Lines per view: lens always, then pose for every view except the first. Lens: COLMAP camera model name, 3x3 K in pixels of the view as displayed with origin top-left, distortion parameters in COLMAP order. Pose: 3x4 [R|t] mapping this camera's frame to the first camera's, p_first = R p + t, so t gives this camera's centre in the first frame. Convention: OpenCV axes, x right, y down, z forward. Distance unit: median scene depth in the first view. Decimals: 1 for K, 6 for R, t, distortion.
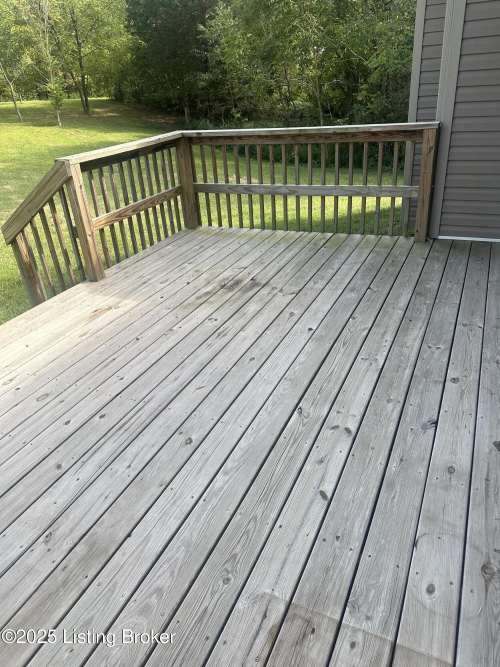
lens RADIAL K [[469.5, 0, 251.9], [0, 469.5, 336.4], [0, 0, 1]] dist [0.038549, -0.027735]
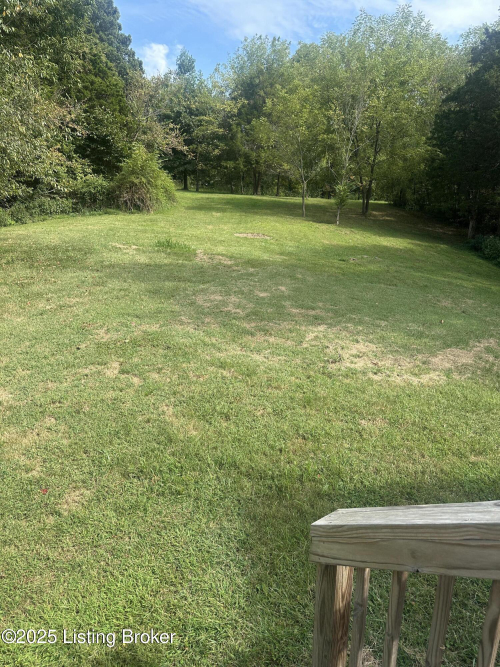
lens RADIAL K [[469.5, 0, 247.1], [0, 469.5, 334.7], [0, 0, 1]] dist [0.038549, -0.027735]
pose [[0.865317, 0.229998, -0.445340, -0.061429], [-0.309563, 0.944027, -0.113948, -0.043182], [0.394205, 0.236462, 0.888081, 0.081274]]
